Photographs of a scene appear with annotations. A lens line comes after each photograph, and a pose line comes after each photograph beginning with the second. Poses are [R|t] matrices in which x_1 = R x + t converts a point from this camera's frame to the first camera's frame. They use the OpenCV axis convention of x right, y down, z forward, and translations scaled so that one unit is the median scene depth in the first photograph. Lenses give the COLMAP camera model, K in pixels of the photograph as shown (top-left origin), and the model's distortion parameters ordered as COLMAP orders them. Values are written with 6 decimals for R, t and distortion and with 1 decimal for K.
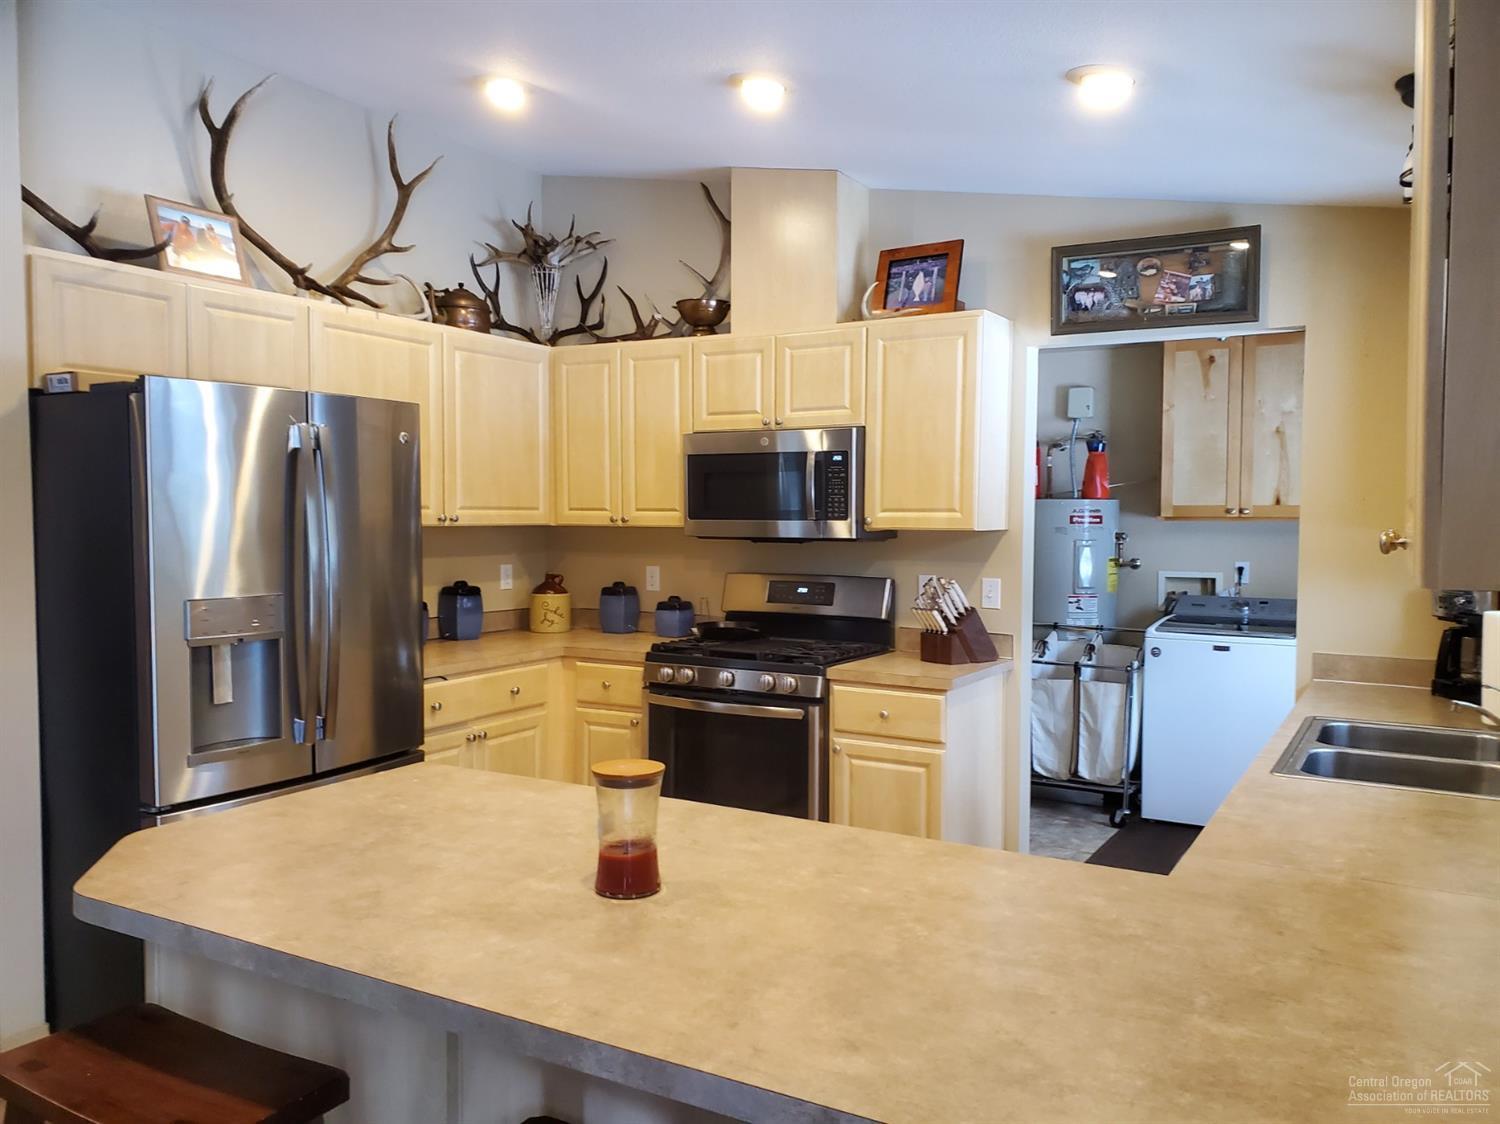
lens RADIAL K [[1166.0, 0, 750.0], [0, 1166.0, 562.0], [0, 0, 1]] dist [0.042758, -0.002419]
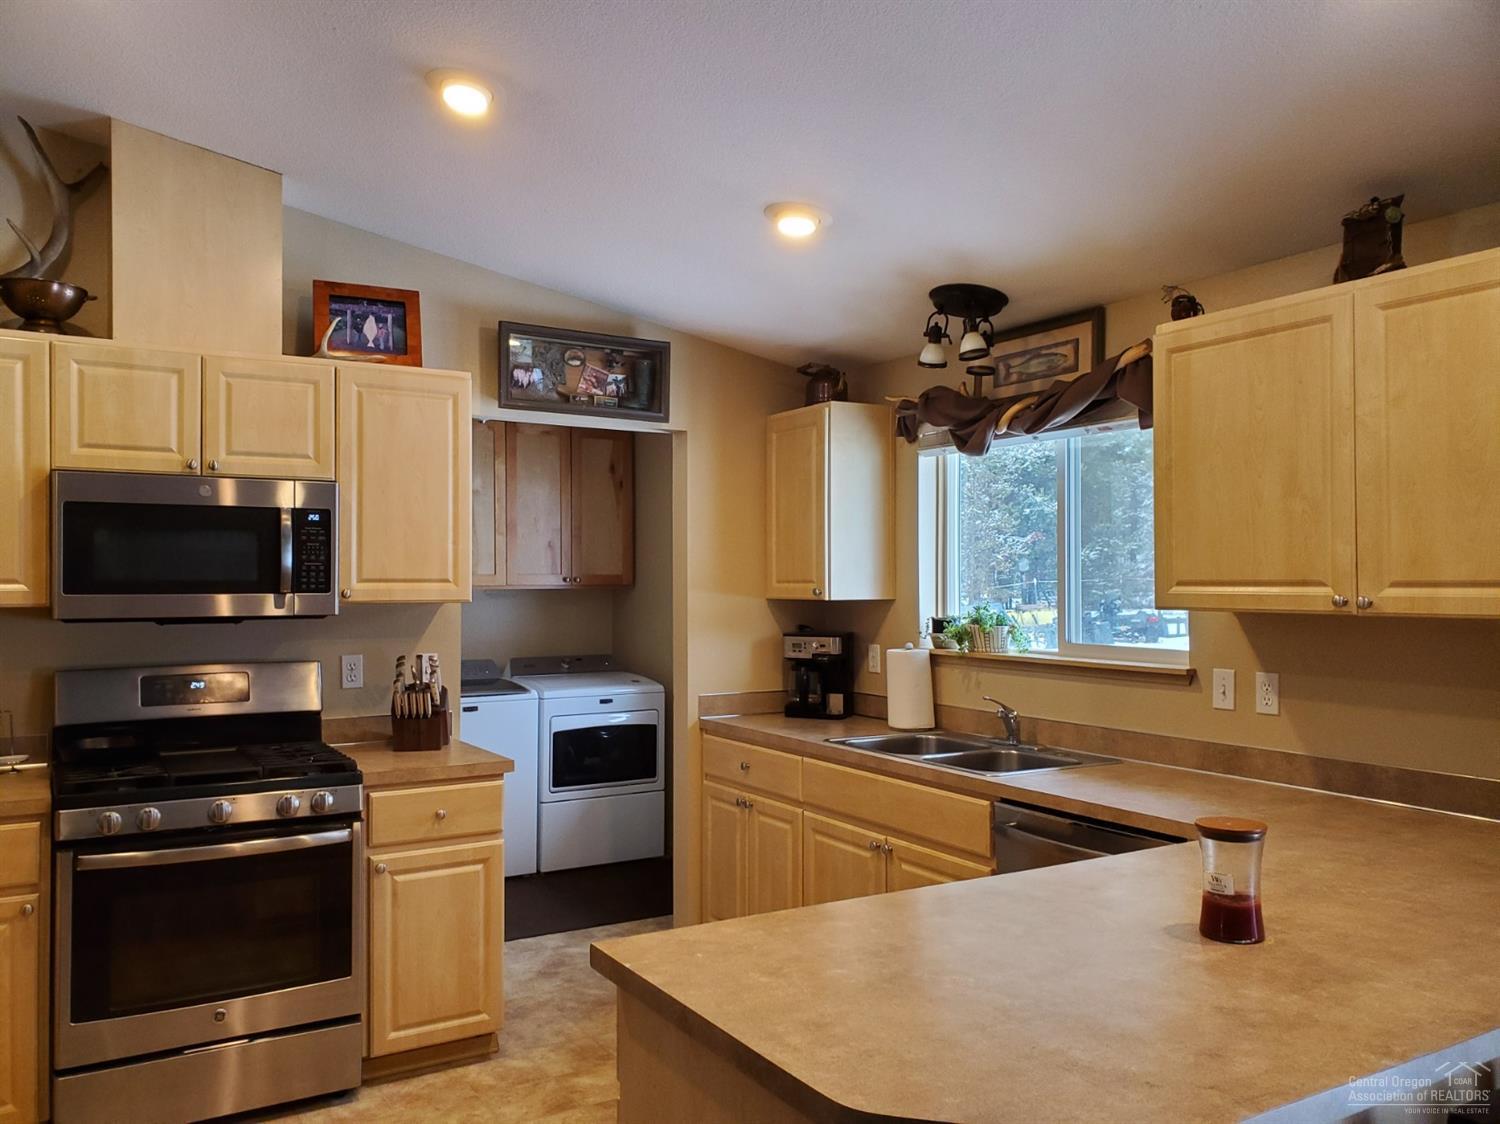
lens RADIAL K [[1156.6, 0, 748.6], [0, 1156.6, 531.4], [0, 0, 1]] dist [0.032441, -0.004750]
pose [[0.480958, 0.034210, 0.876076, -0.500082], [0.039622, 0.997369, -0.060698, -0.016982], [-0.875848, 0.063905, 0.478338, 0.334988]]
